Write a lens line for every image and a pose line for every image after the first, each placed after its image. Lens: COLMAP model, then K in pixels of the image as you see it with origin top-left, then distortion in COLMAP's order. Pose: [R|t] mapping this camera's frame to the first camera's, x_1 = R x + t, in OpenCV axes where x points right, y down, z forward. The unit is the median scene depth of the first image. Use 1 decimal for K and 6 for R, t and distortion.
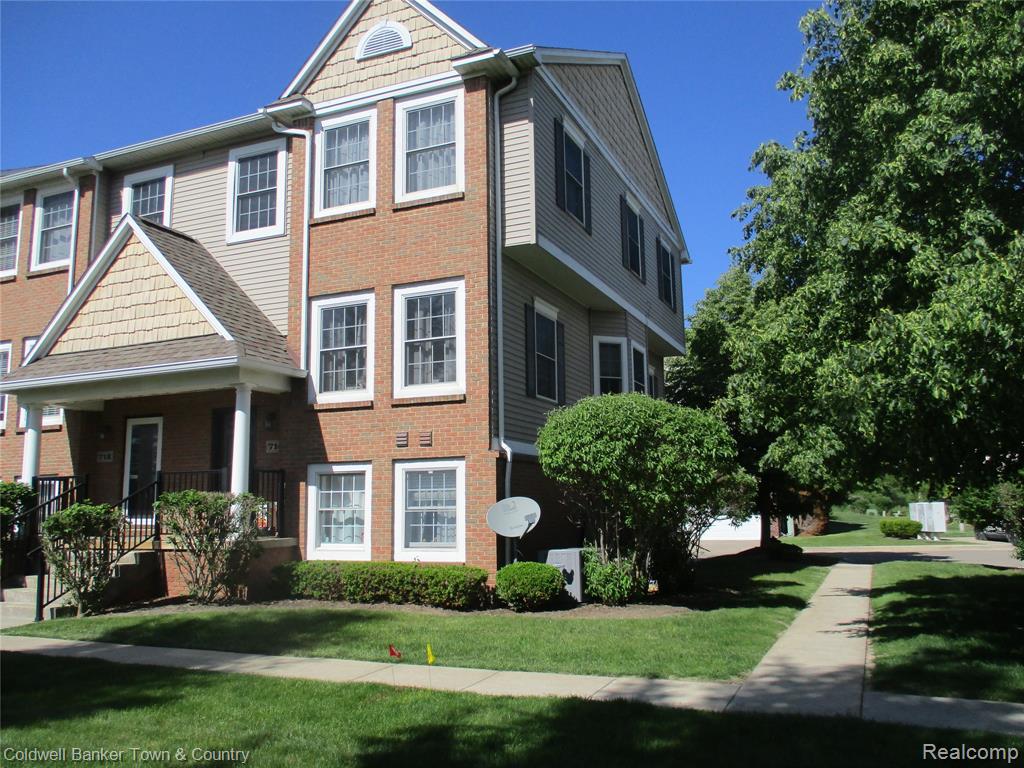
lens RADIAL K [[848.0, 0, 505.1], [0, 848.0, 389.9], [0, 0, 1]] dist [-0.037798, 0.020915]
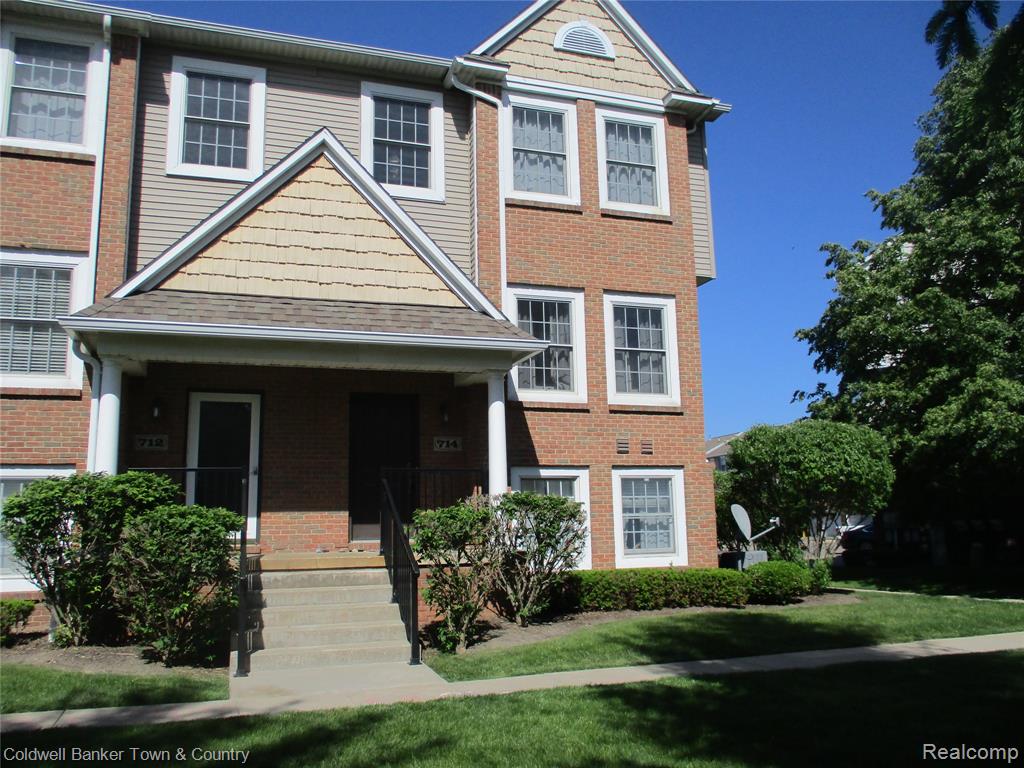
lens RADIAL K [[848.0, 0, 516.7], [0, 848.0, 387.0], [0, 0, 1]] dist [-0.037798, 0.020915]
pose [[0.738787, 0.107812, 0.665259, -0.832804], [-0.085766, 0.994136, -0.065864, 0.062058], [-0.668459, -0.008398, 0.743702, 0.321648]]
